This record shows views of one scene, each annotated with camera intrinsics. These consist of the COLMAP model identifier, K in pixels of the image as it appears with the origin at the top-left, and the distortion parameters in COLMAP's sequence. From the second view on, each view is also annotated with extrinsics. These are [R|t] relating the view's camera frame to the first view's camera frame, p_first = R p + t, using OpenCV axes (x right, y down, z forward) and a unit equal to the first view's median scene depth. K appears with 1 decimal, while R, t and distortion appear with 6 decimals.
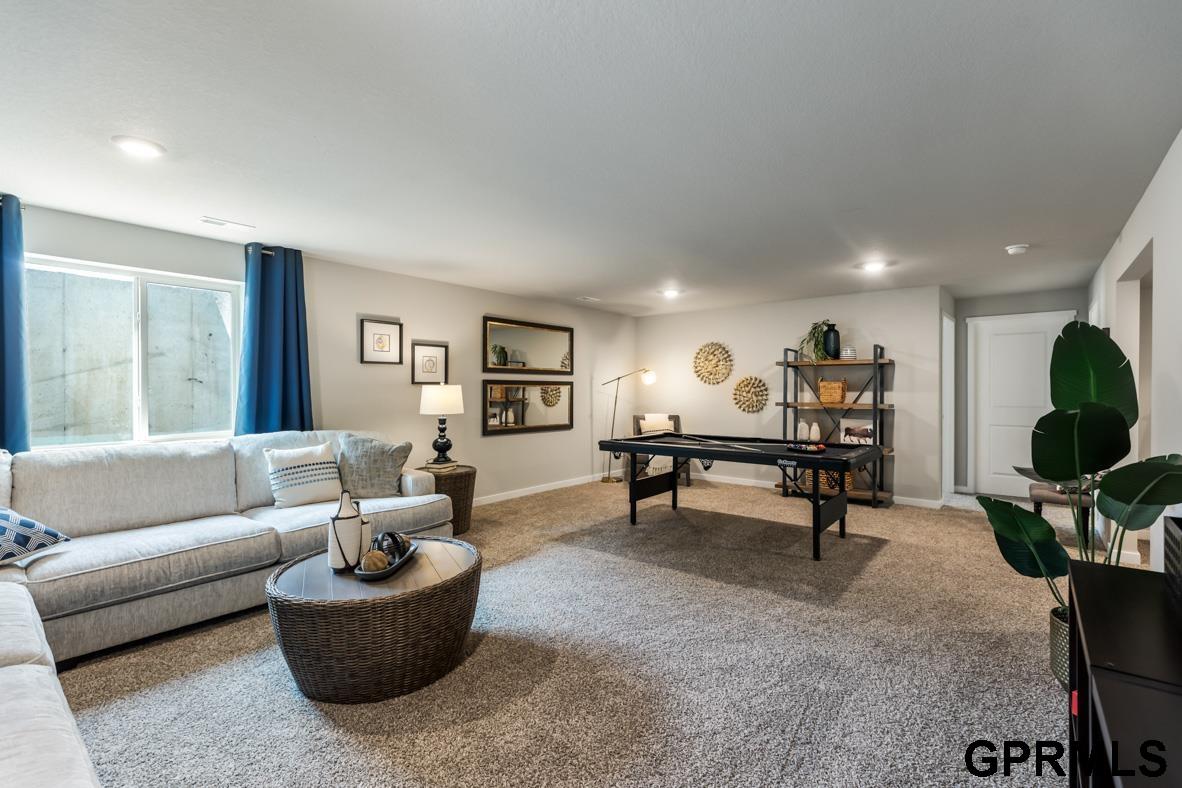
lens RADIAL K [[531.0, 0, 588.0], [0, 531.0, 390.4], [0, 0, 1]] dist [0.000060, -0.000125]
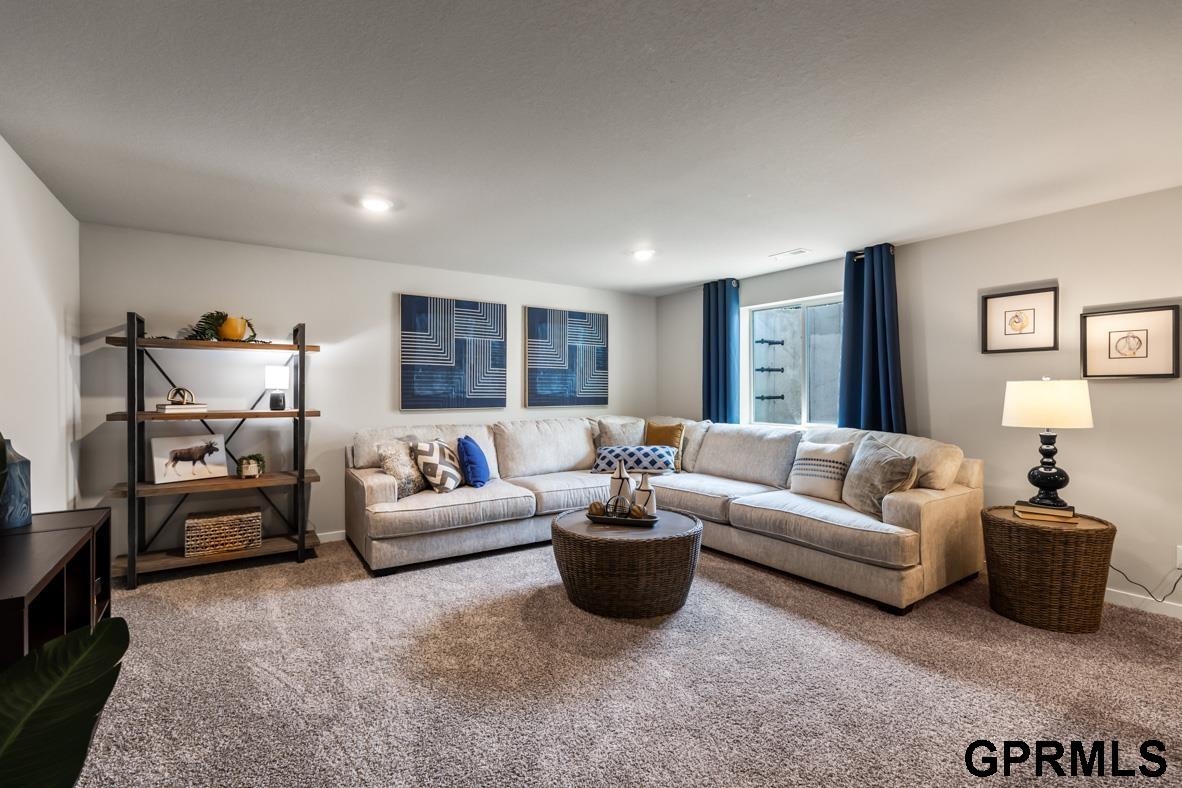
lens RADIAL K [[531.0, 0, 588.0], [0, 531.0, 390.4], [0, 0, 1]] dist [0.000060, -0.000125]
pose [[-0.278717, -0.005556, -0.960357, 0.465878], [-0.010038, 0.999945, -0.002871, 0.009355], [0.960321, 0.008840, -0.278758, 0.669741]]
